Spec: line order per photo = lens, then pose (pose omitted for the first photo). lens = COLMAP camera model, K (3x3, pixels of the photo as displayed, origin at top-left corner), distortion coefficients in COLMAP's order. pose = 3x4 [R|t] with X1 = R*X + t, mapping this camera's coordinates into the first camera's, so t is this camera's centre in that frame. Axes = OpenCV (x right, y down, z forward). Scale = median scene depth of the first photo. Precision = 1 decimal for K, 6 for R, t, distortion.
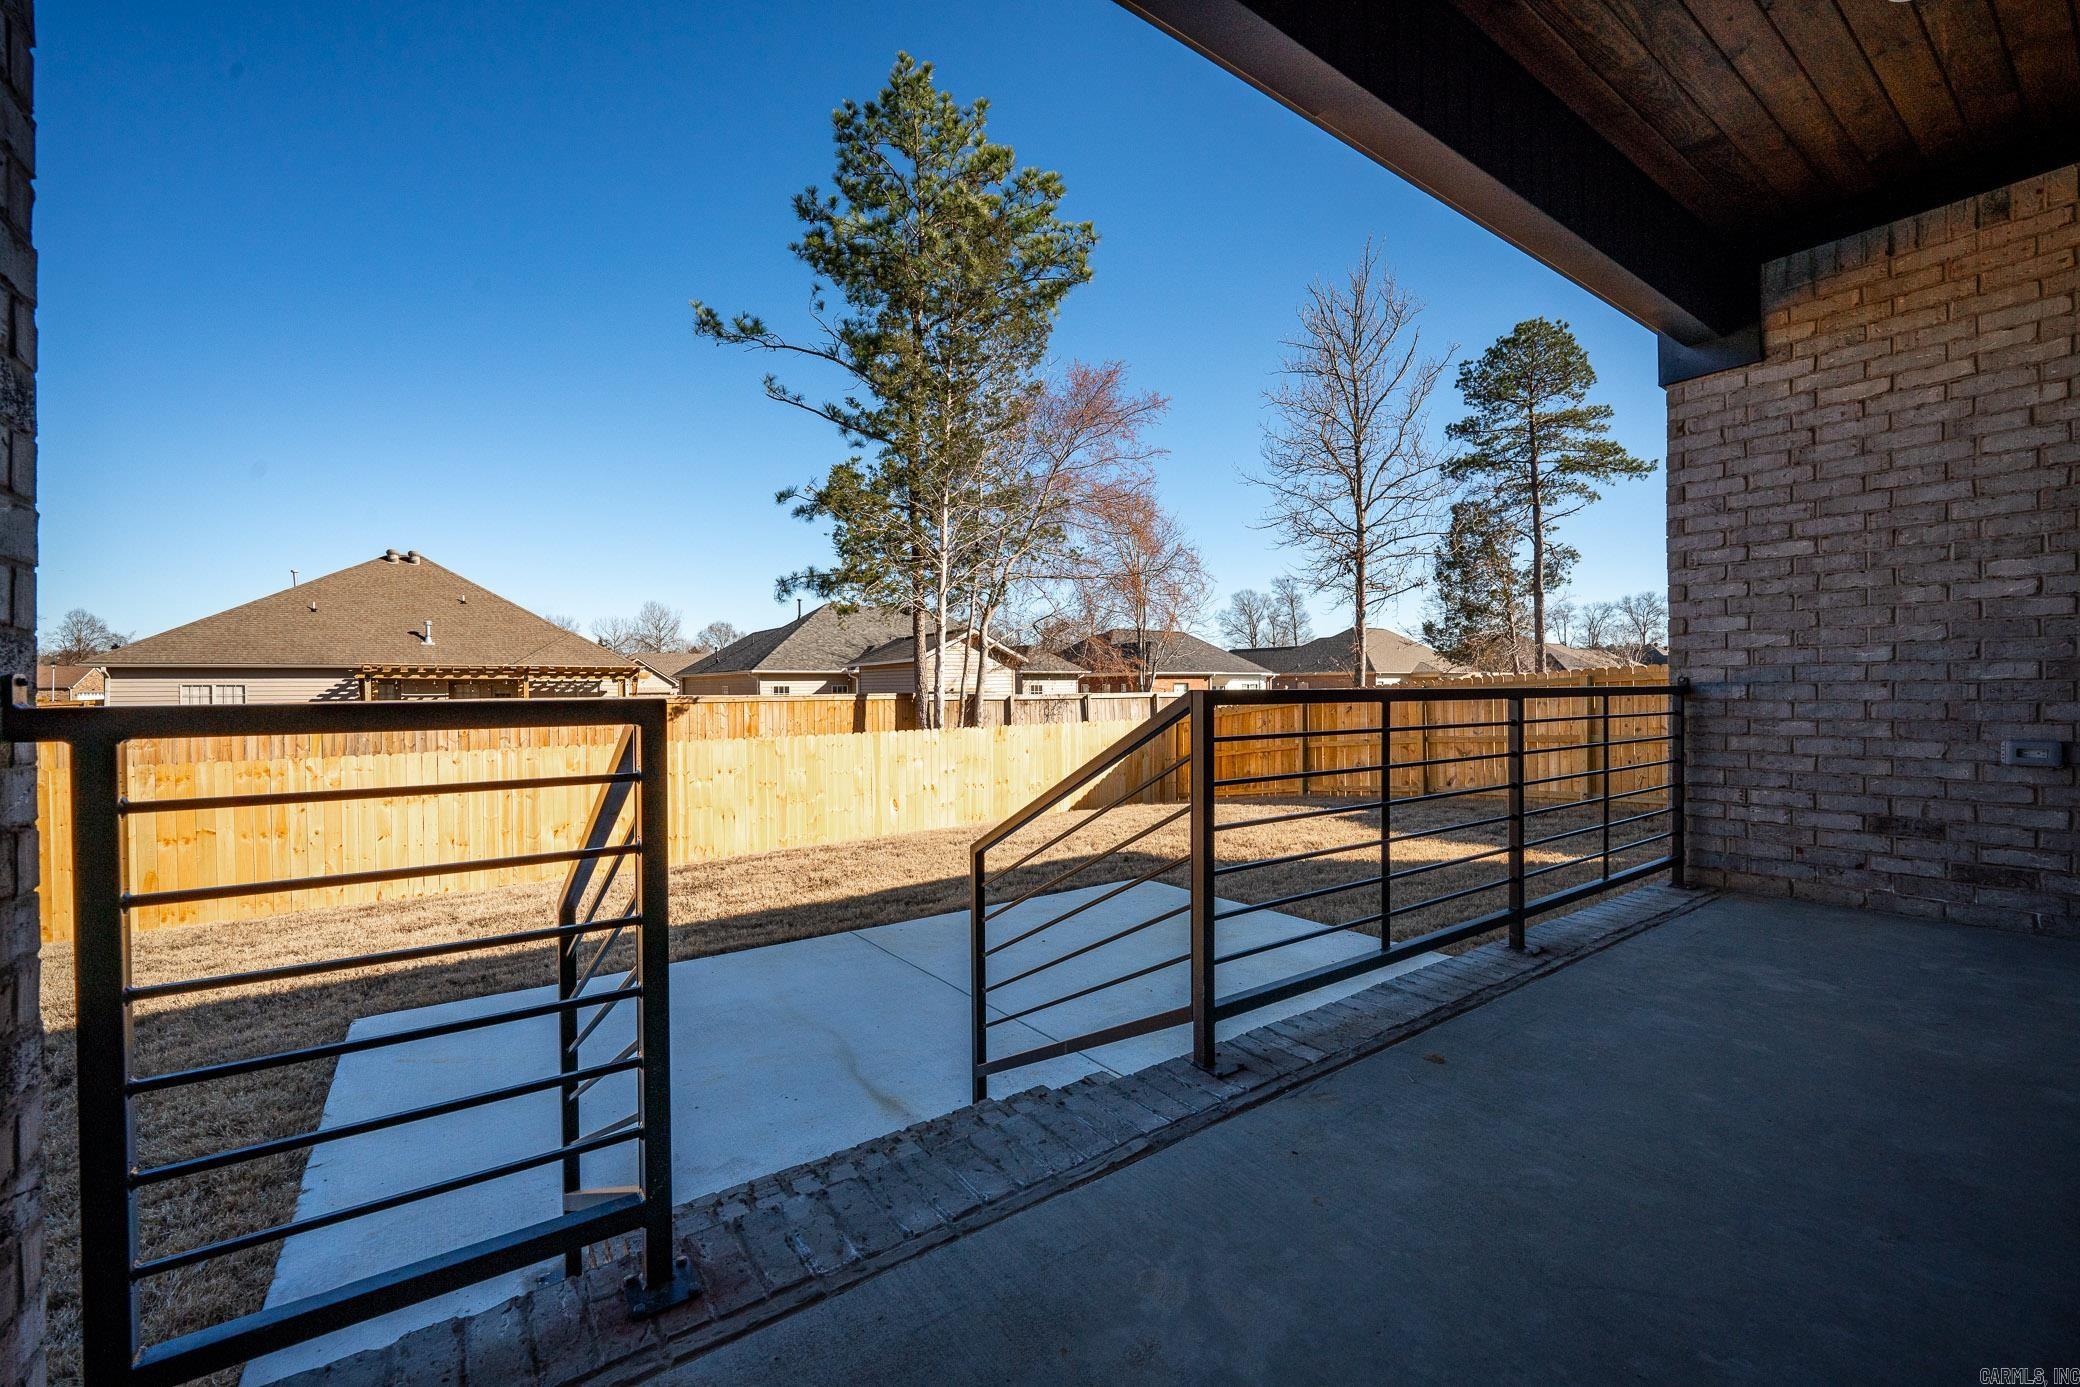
lens RADIAL K [[861.9, 0, 1040.0], [0, 861.9, 693.5], [0, 0, 1]] dist [-0.000105, -0.000013]
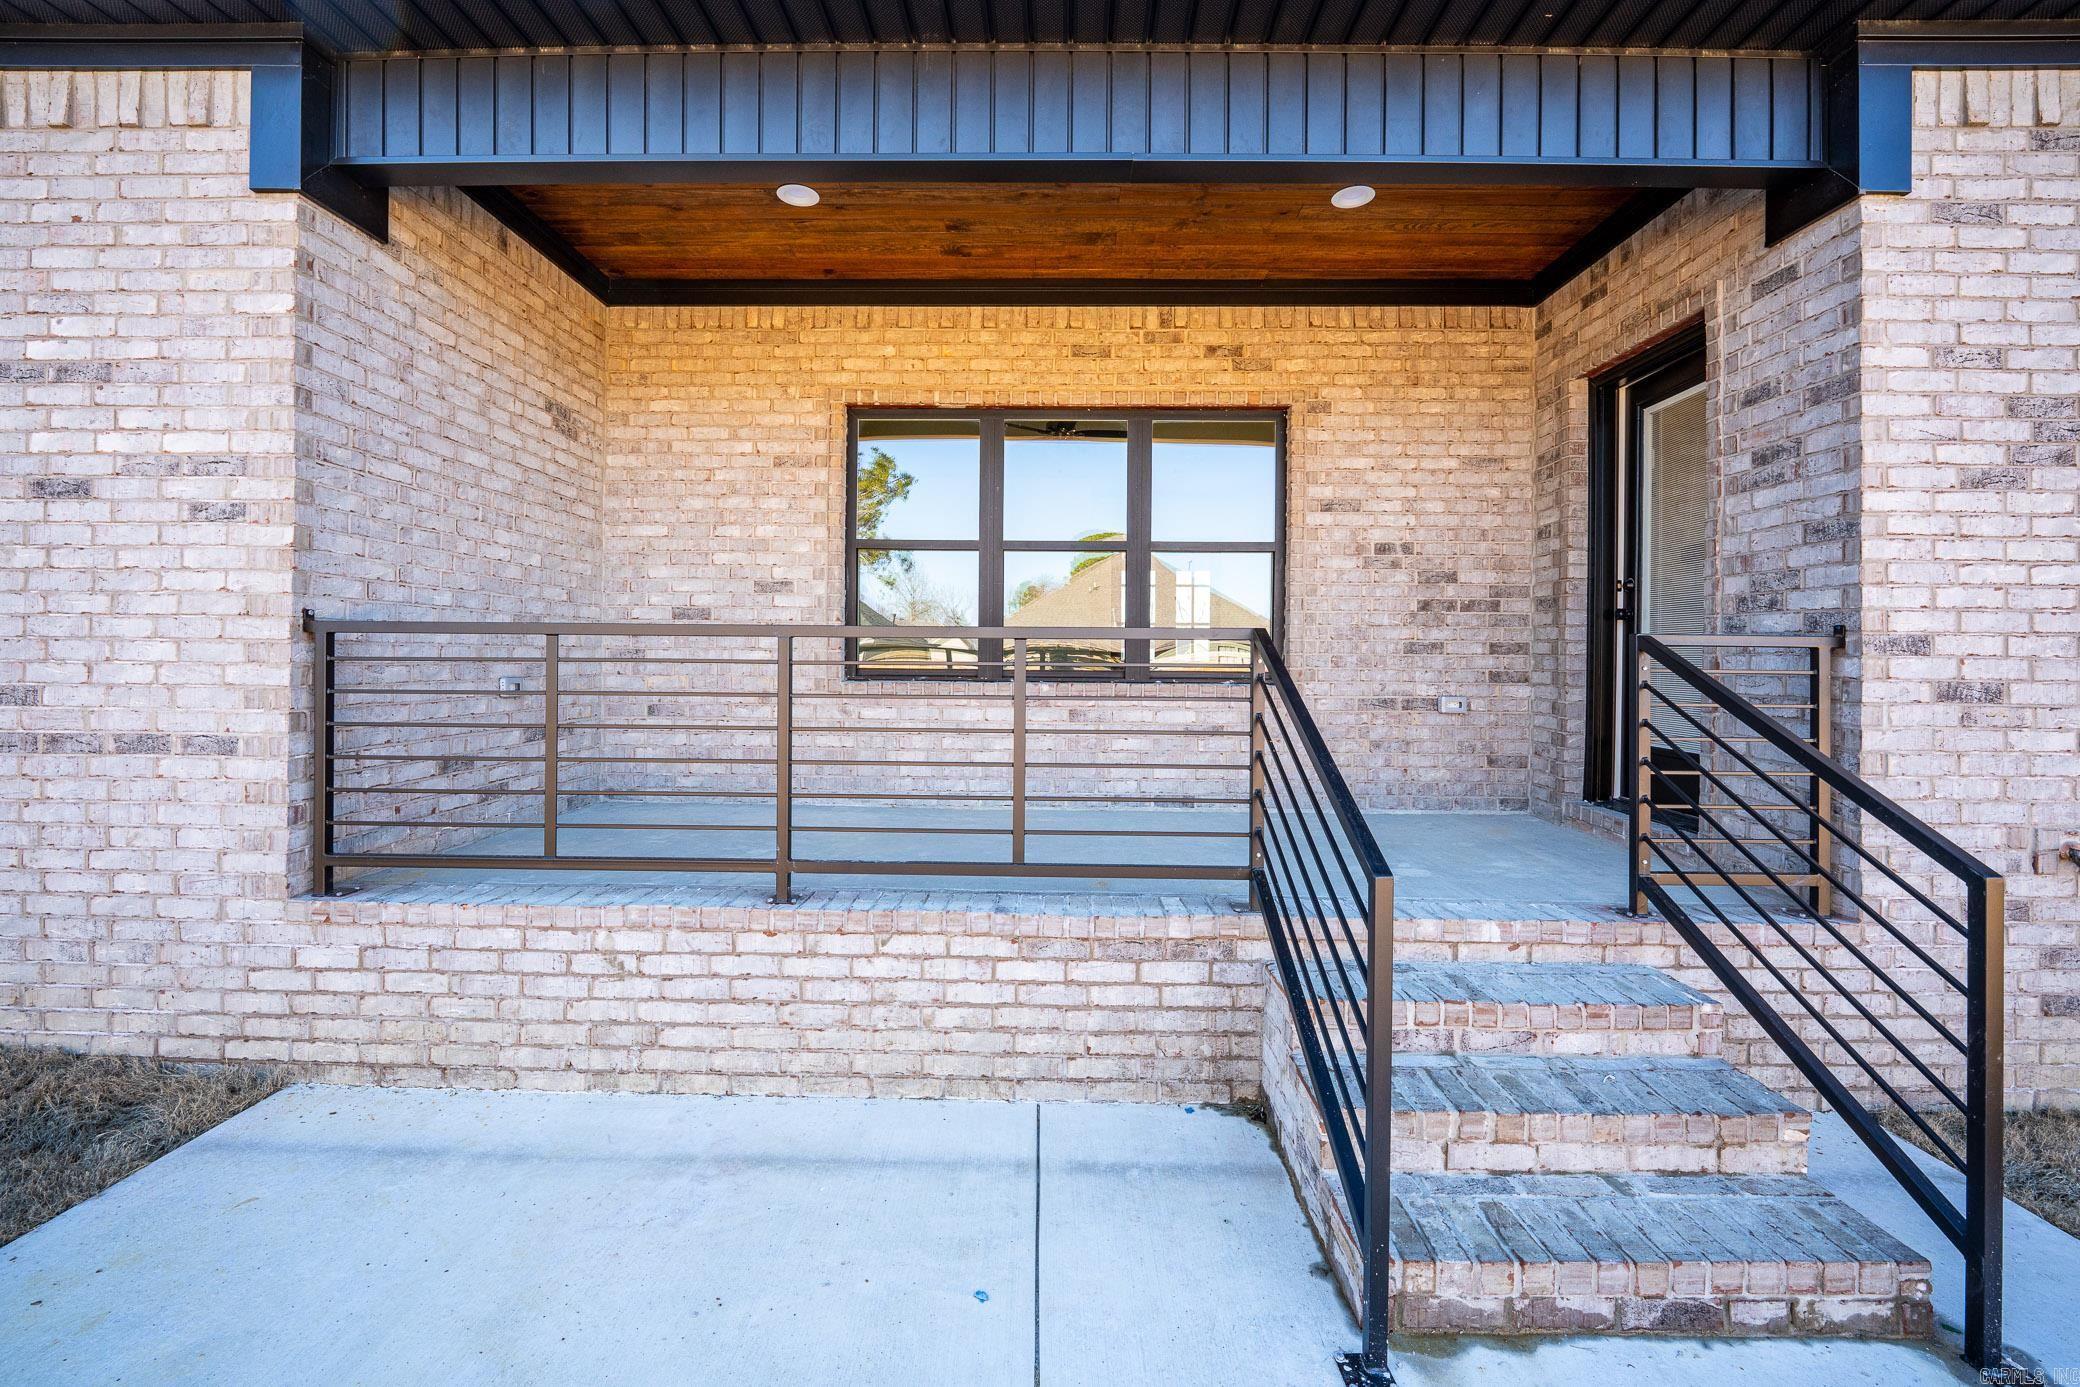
lens RADIAL K [[861.9, 0, 1040.0], [0, 861.9, 693.5], [0, 0, 1]] dist [-0.000105, -0.000013]
pose [[-0.797634, -0.020374, 0.602798, -0.211880], [0.000799, 0.999393, 0.034837, 0.031695], [-0.603142, 0.028269, -0.797133, 1.329812]]
